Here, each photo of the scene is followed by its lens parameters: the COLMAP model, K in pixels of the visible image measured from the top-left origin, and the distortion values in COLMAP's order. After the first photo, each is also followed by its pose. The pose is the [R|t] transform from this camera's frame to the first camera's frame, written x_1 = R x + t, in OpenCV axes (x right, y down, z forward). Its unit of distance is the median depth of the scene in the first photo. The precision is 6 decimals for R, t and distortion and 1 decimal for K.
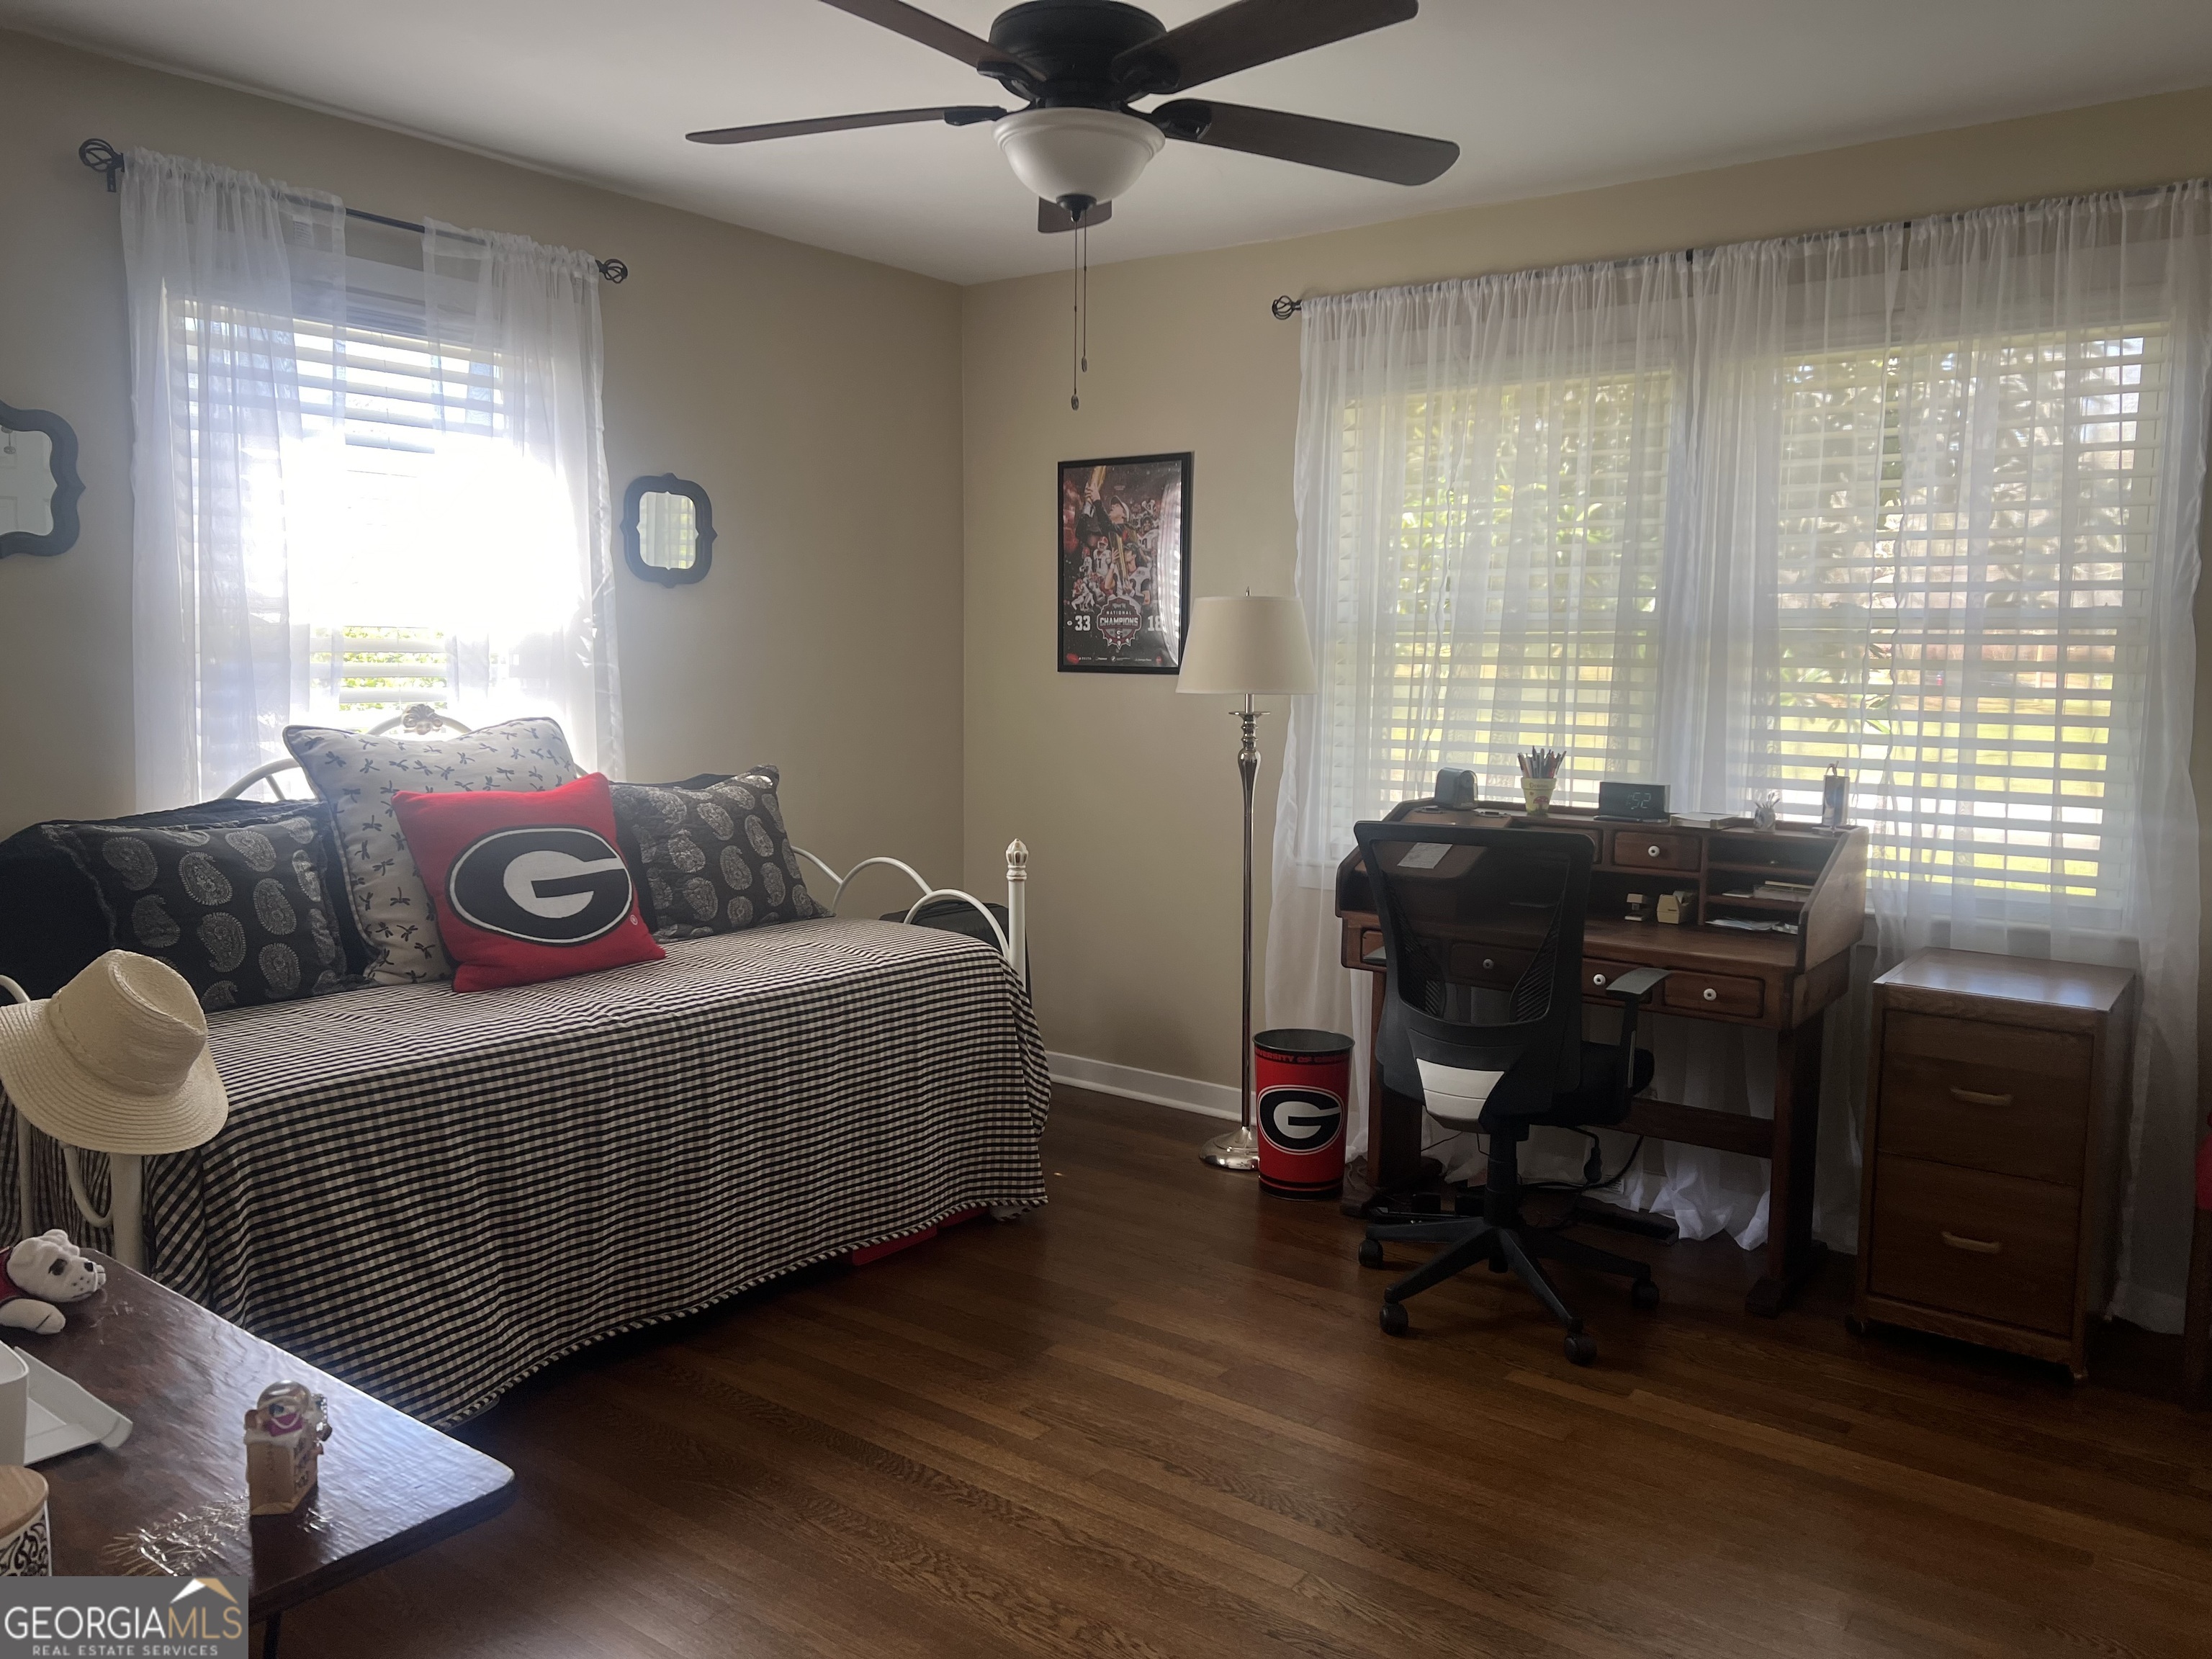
lens RADIAL K [[1665.6, 0, 1111.6], [0, 1665.6, 827.1], [0, 0, 1]] dist [0.073616, -0.084730]
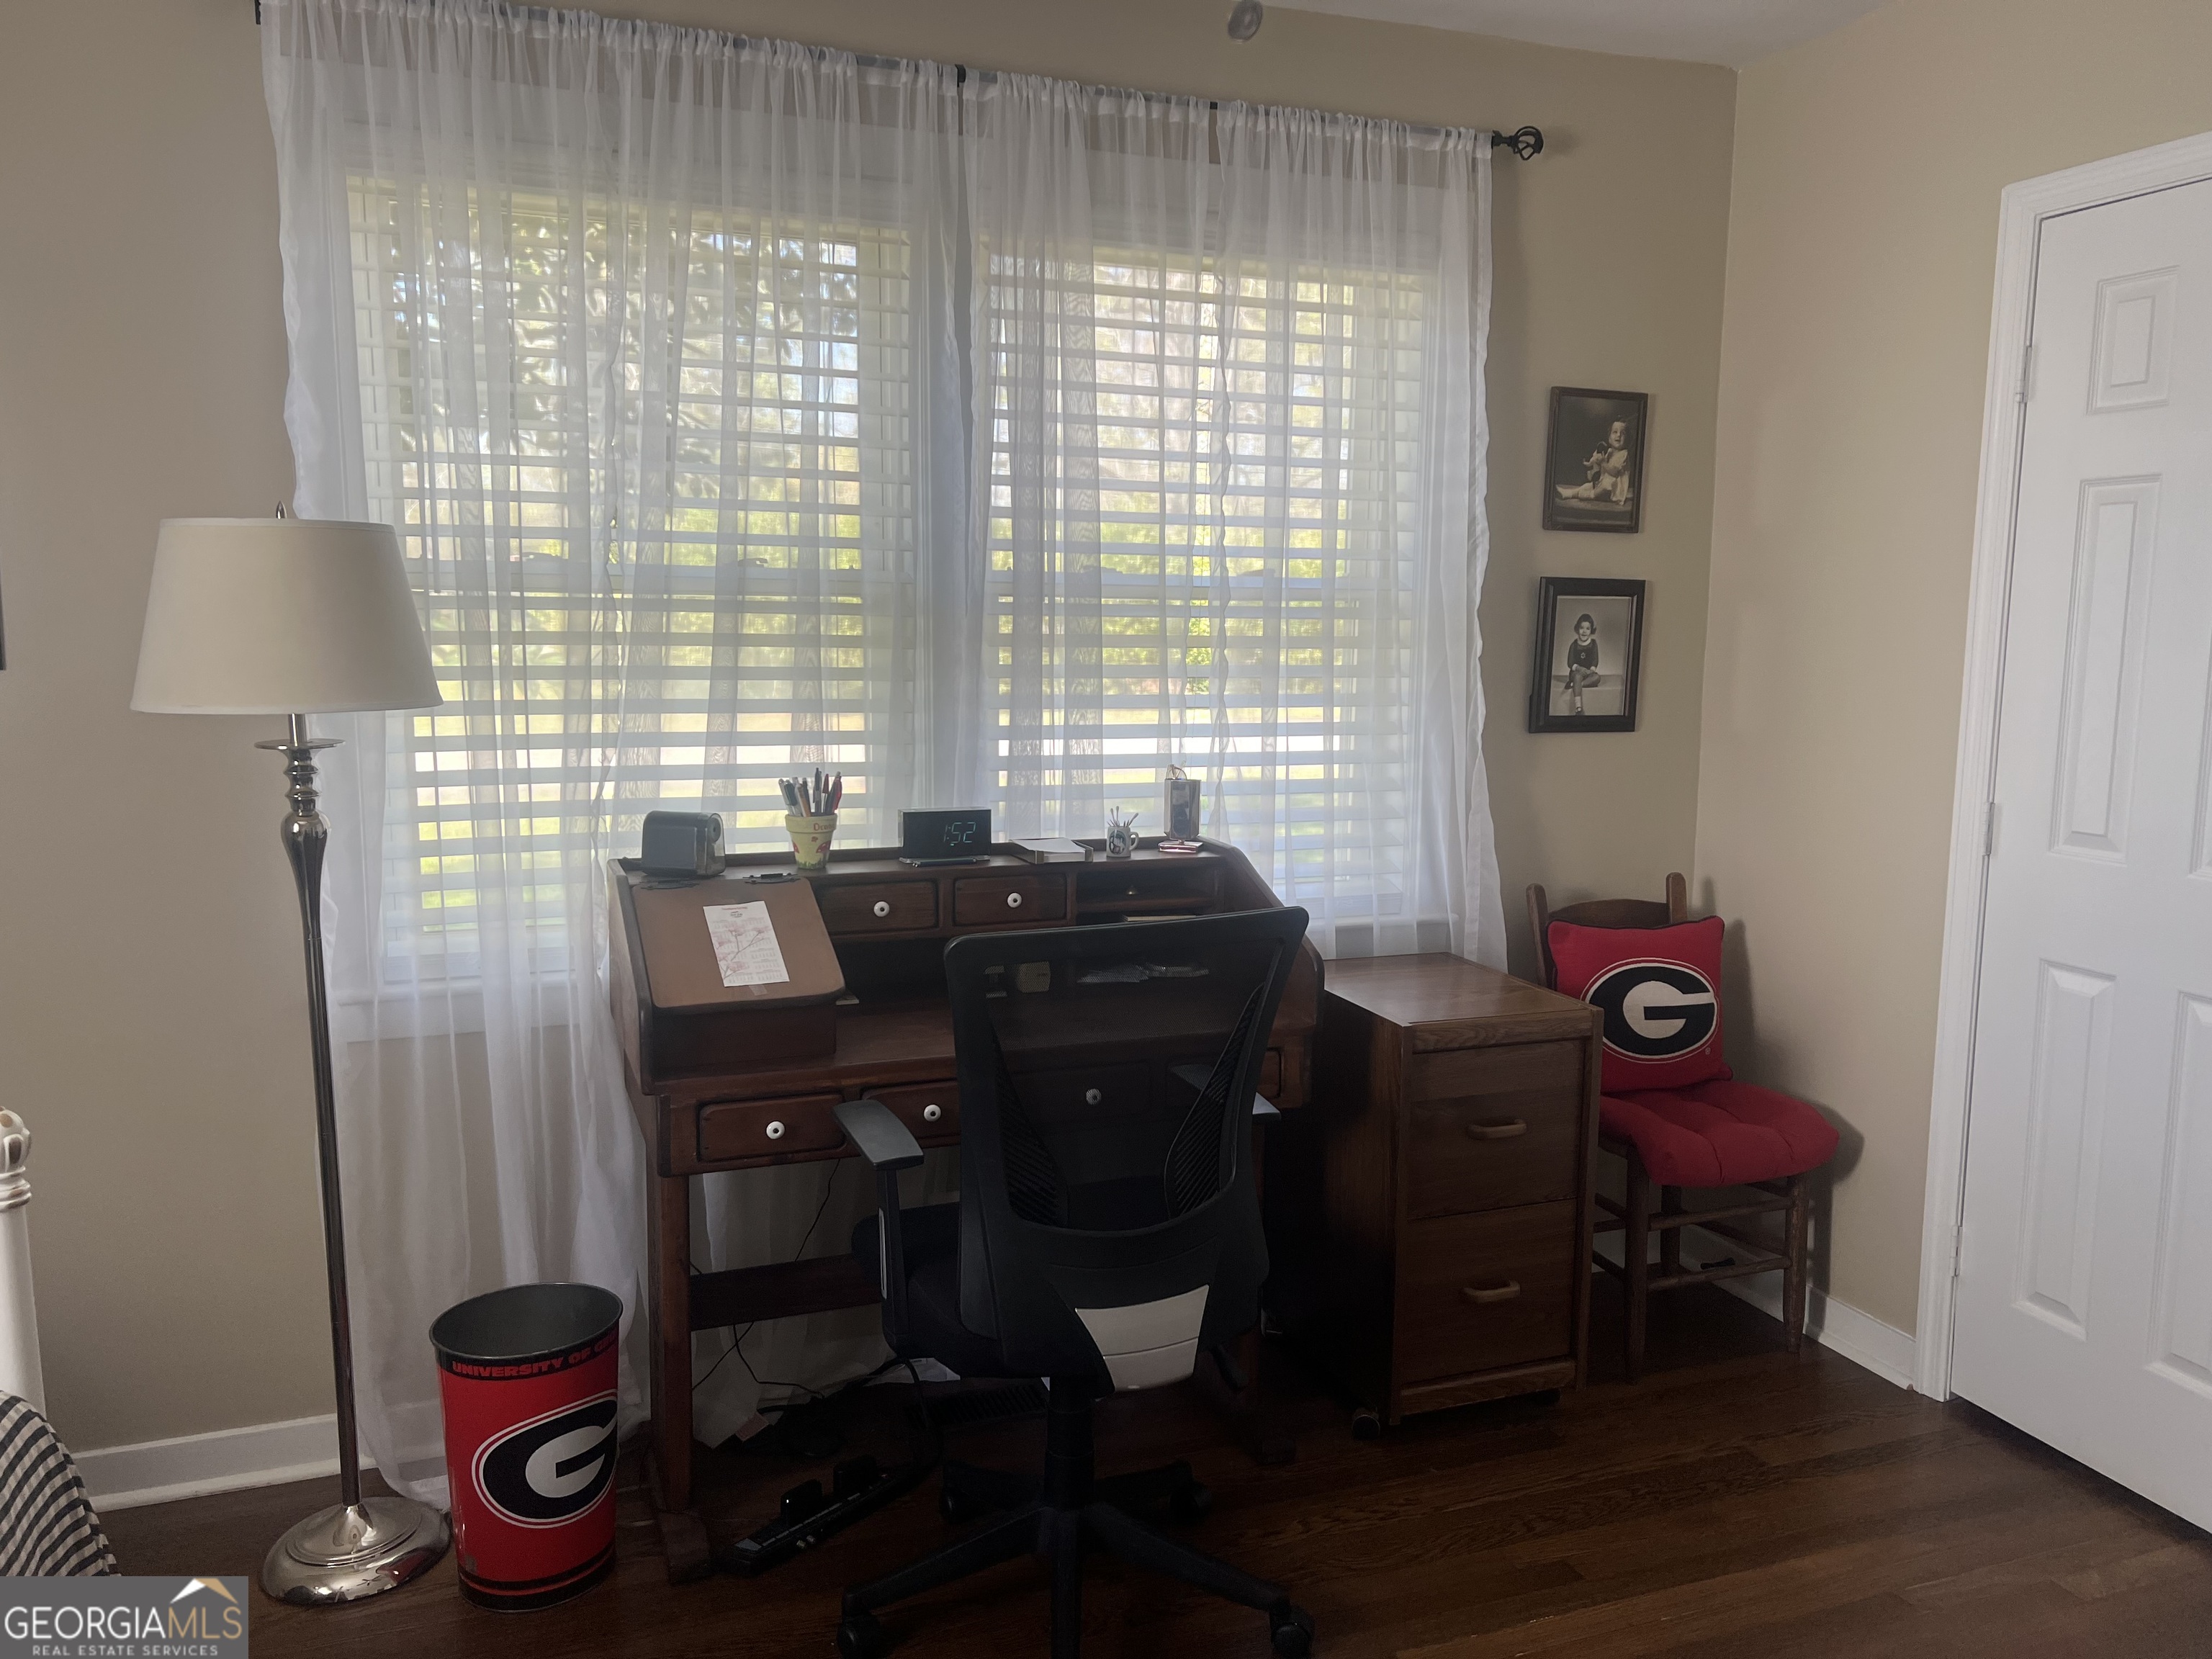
lens RADIAL K [[1665.6, 0, 1107.1], [0, 1665.6, 823.0], [0, 0, 1]] dist [0.073616, -0.084730]
pose [[0.527046, -0.109723, 0.842724, -0.268468], [0.088167, 0.993339, 0.074192, -0.070167], [-0.845251, 0.035198, 0.533209, 0.581671]]
